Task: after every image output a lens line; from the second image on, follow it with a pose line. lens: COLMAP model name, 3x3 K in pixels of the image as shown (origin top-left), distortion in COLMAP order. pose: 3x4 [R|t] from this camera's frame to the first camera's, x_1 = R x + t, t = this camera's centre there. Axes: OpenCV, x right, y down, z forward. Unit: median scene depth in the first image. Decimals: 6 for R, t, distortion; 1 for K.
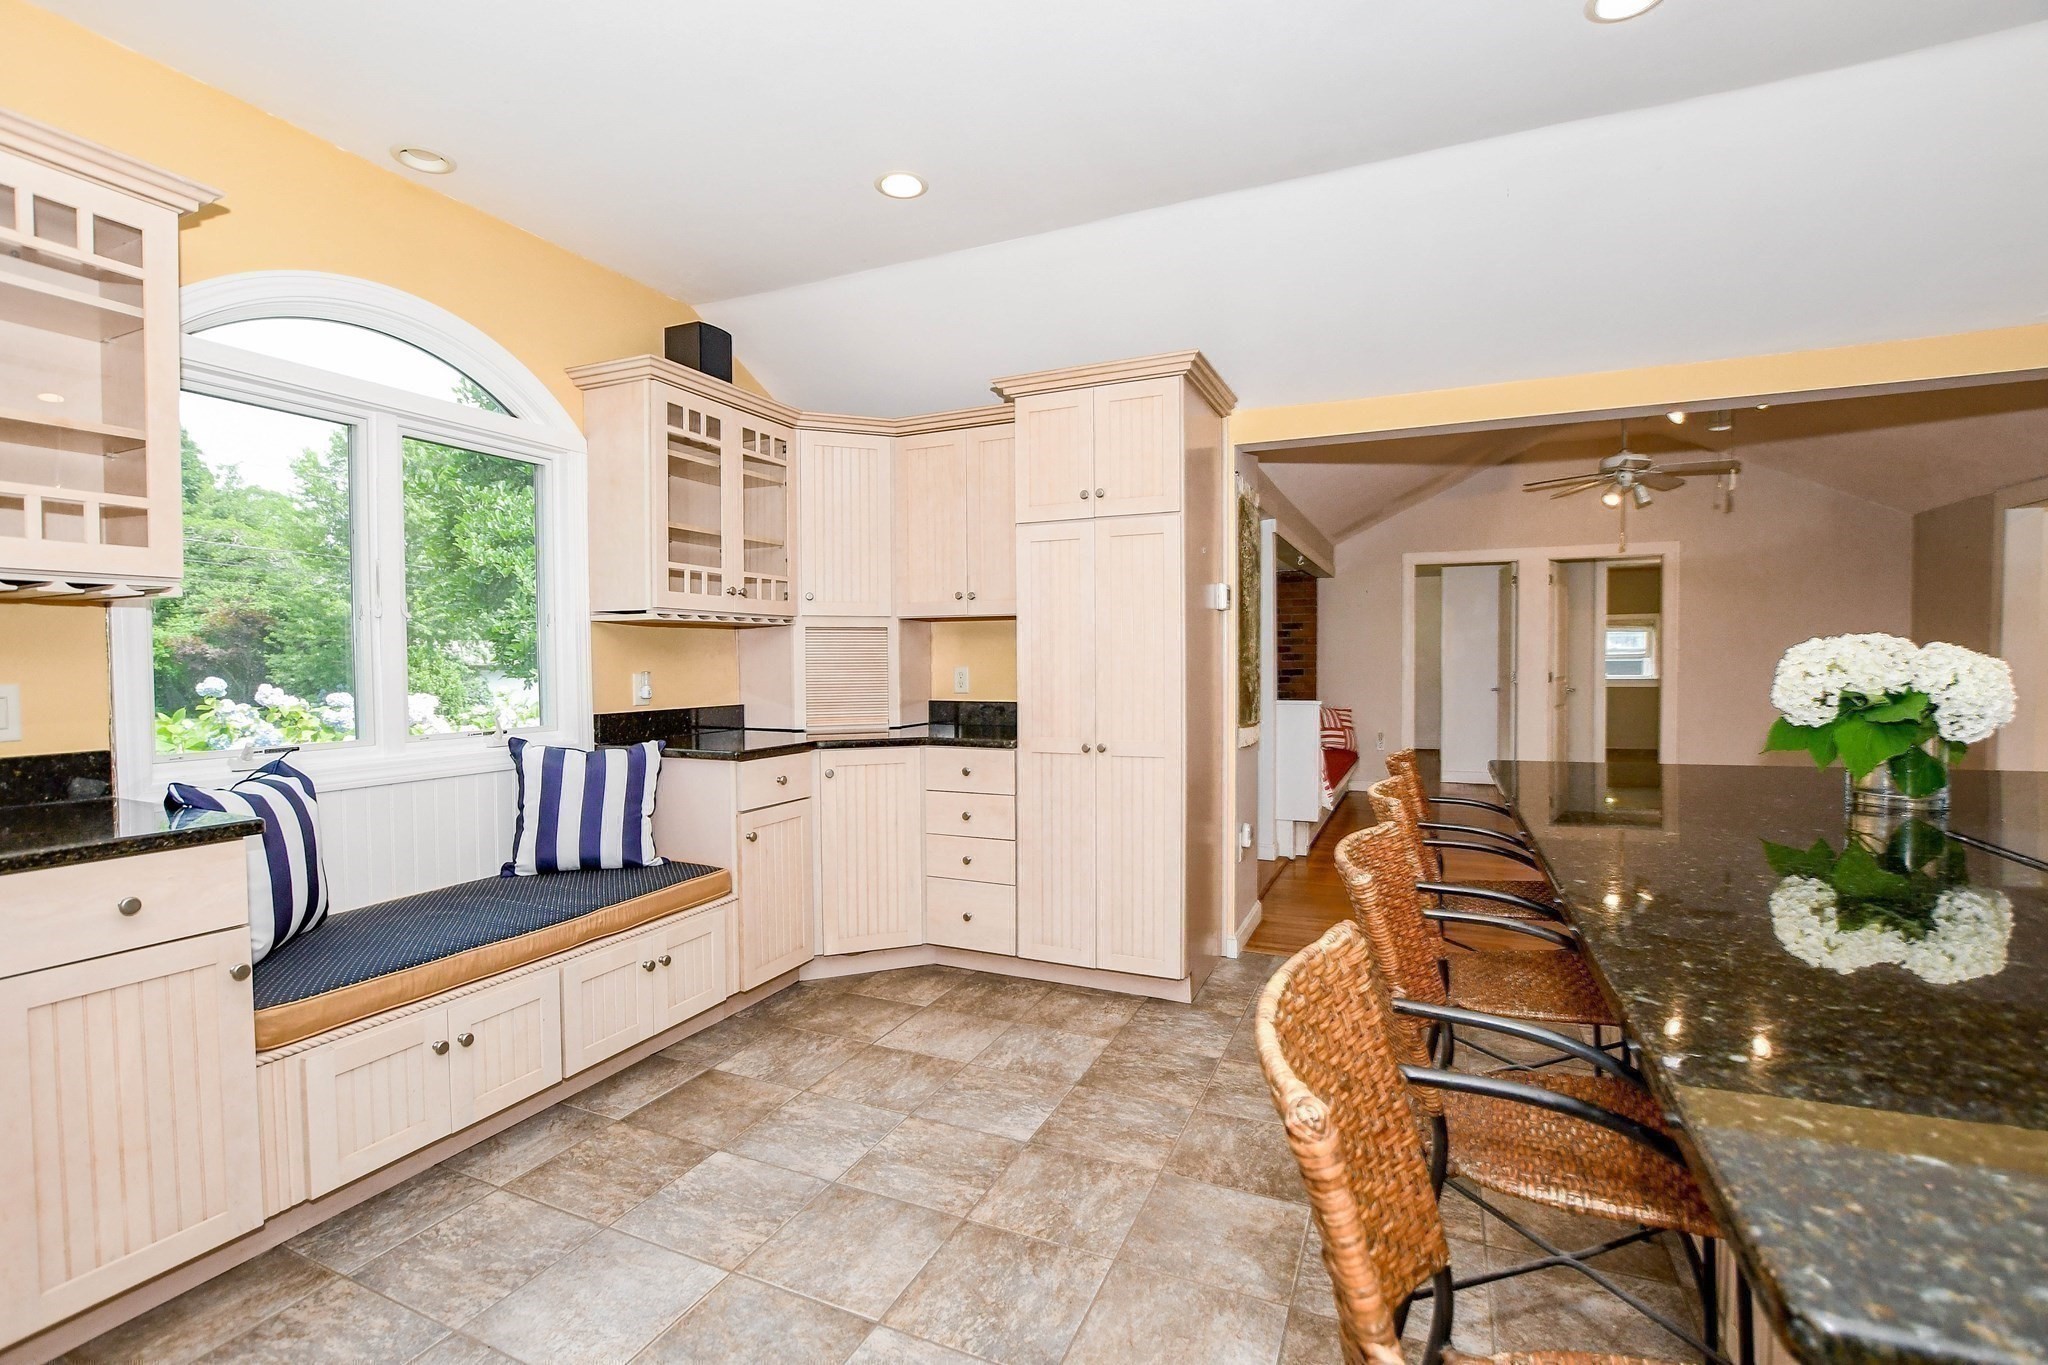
lens RADIAL K [[905.7, 0, 1011.1], [0, 905.7, 686.9], [0, 0, 1]] dist [-0.032617, 0.004386]
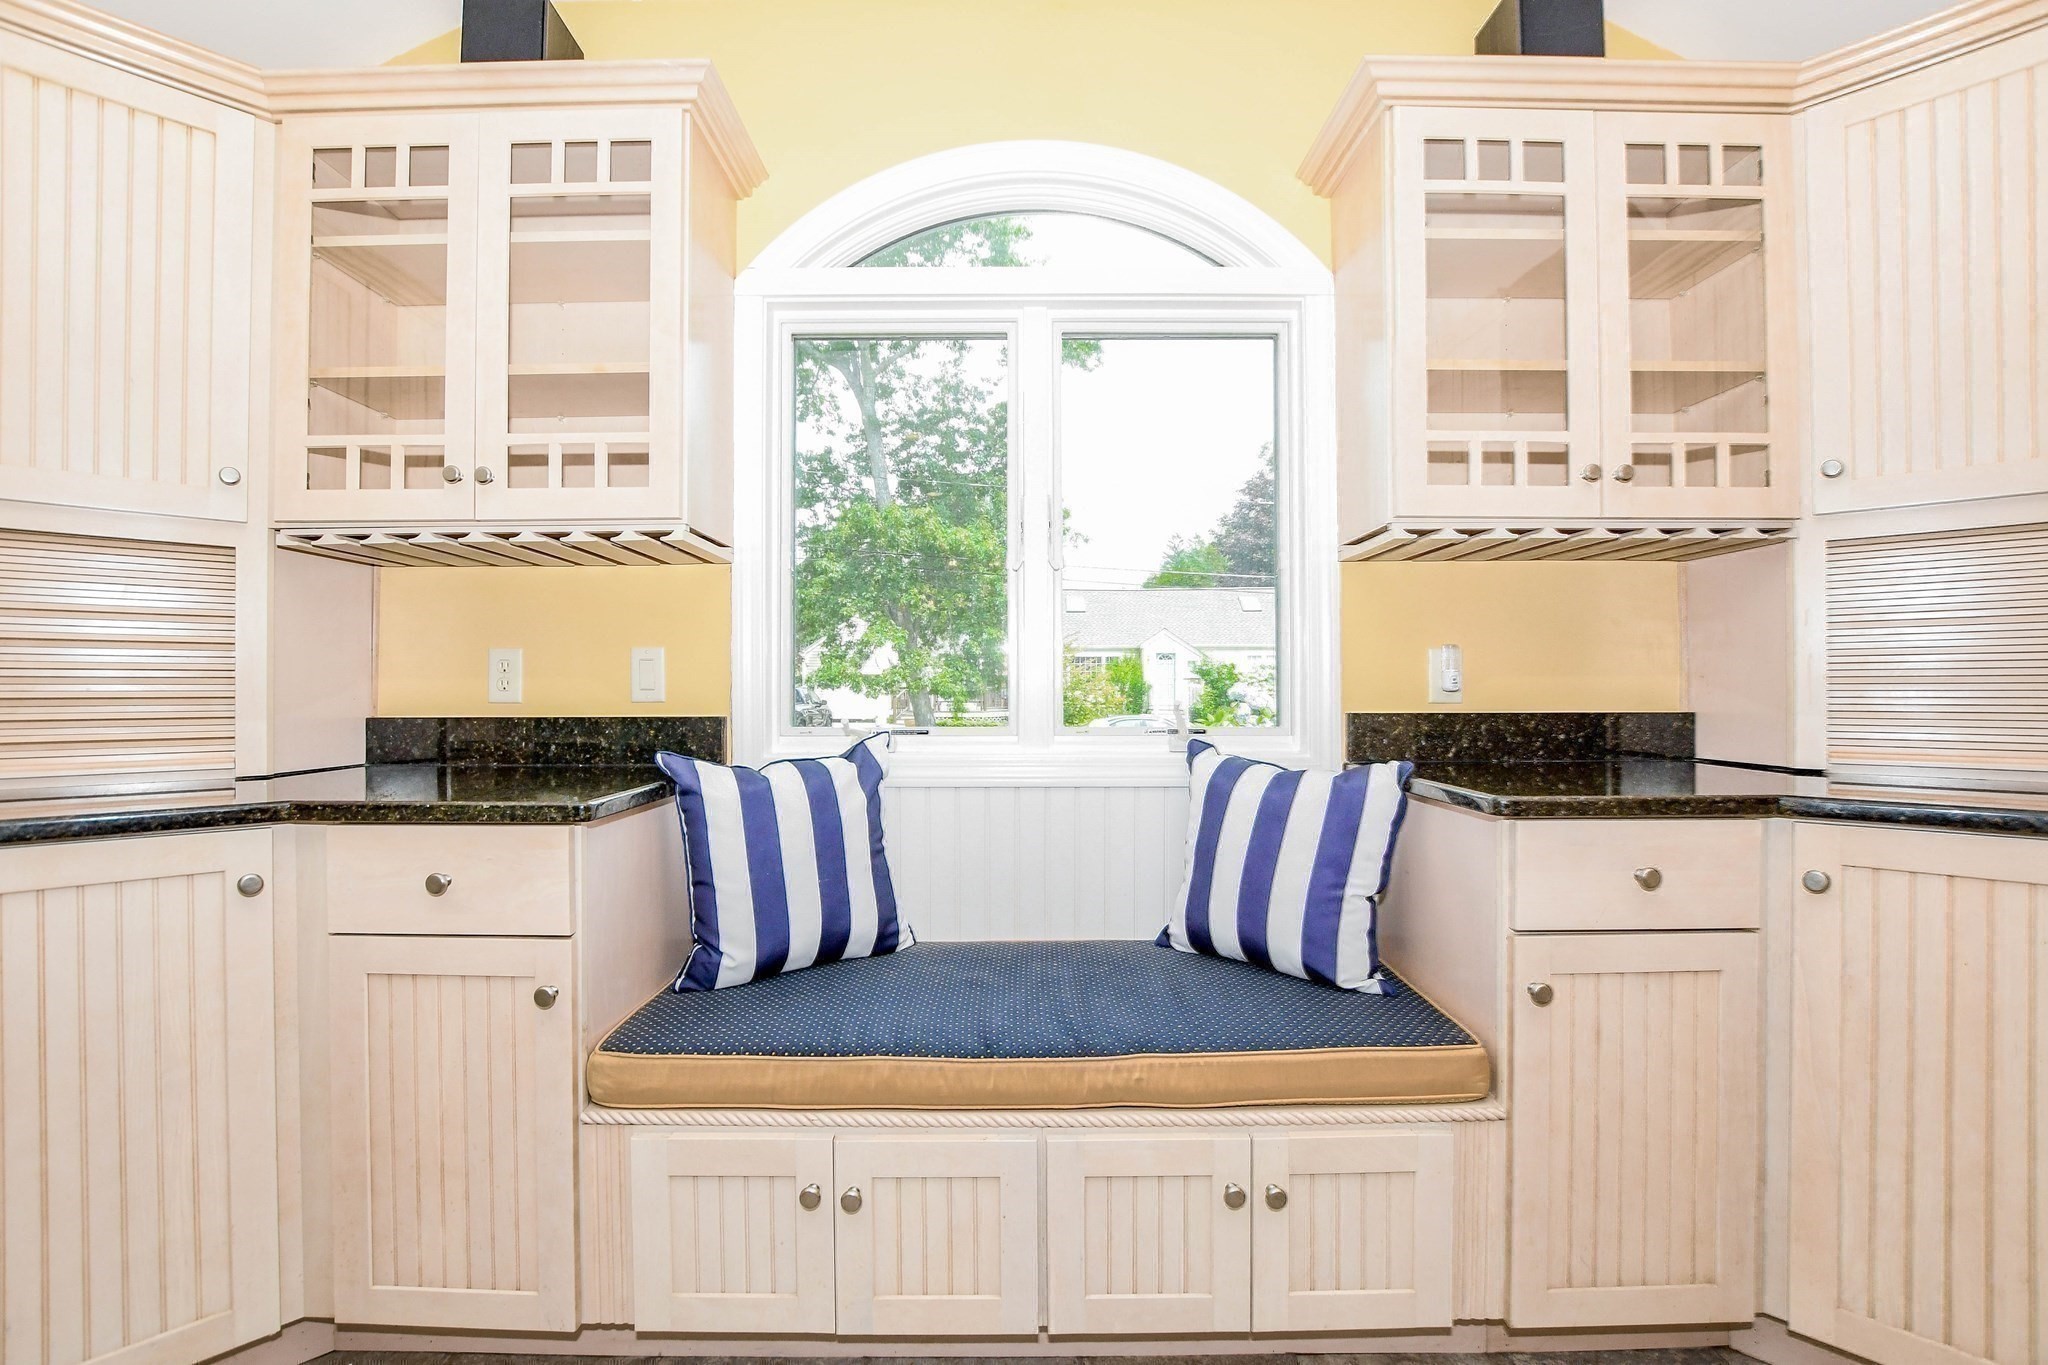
lens RADIAL K [[905.7, 0, 1021.1], [0, 905.7, 691.6], [0, 0, 1]] dist [-0.032617, 0.004386]
pose [[0.418247, 0.003232, -0.908328, 0.003713], [-0.027956, 0.999566, -0.009317, 0.027928], [0.907903, 0.029290, 0.418155, 0.549093]]
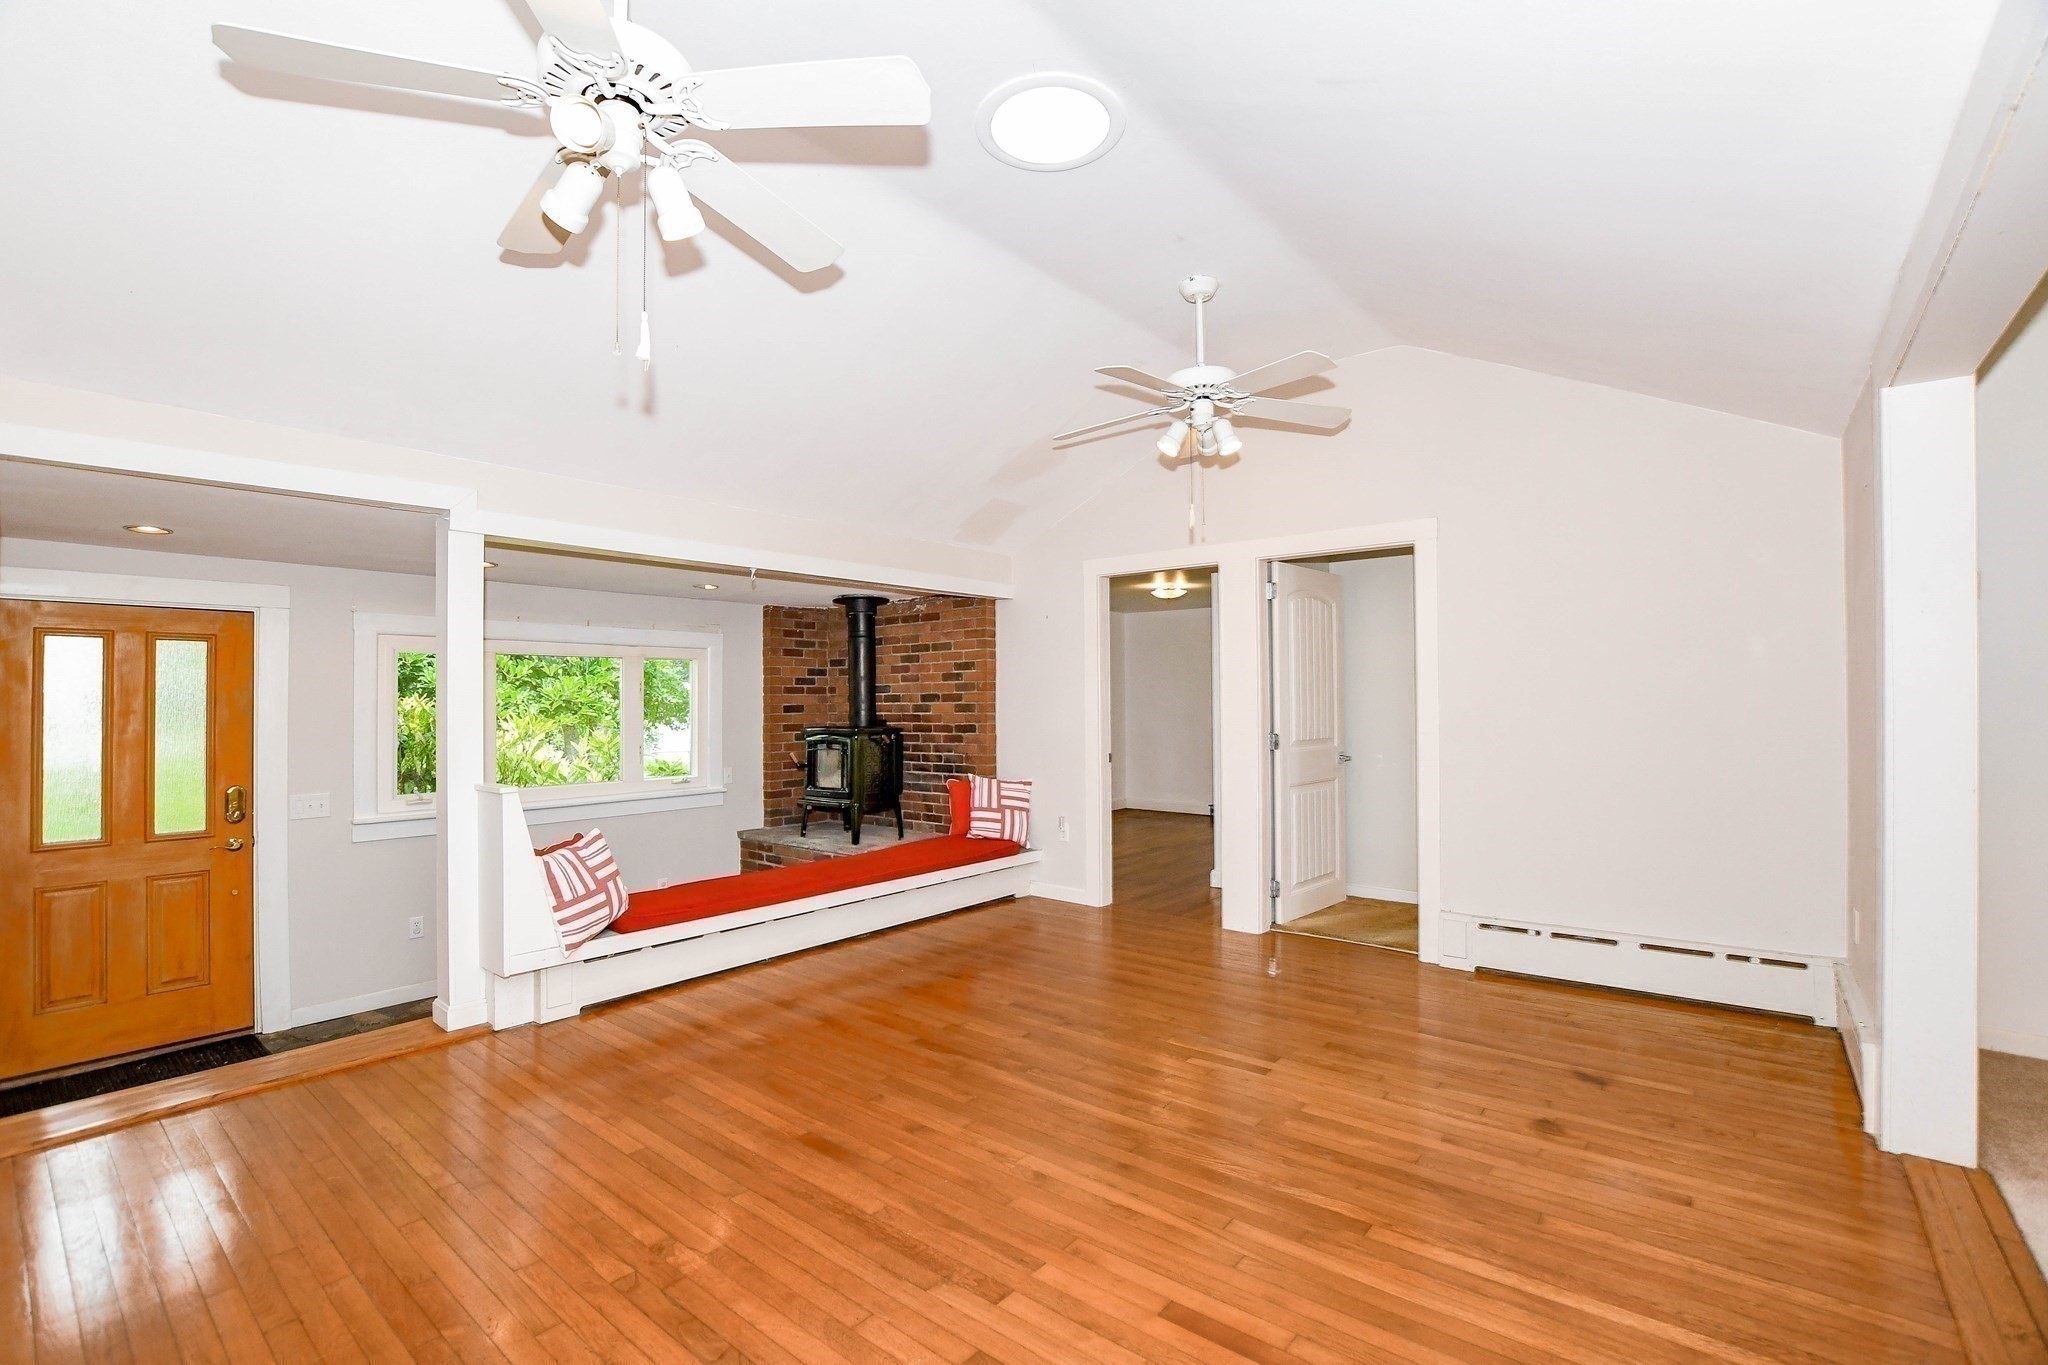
lens RADIAL K [[905.7, 0, 1006.2], [0, 905.7, 694.2], [0, 0, 1]] dist [-0.032617, 0.004386]
pose [[0.966382, -0.003046, -0.257092, 1.557527], [-0.006620, 0.999304, -0.036721, -0.050371], [0.257025, 0.037188, 0.965689, 0.855399]]
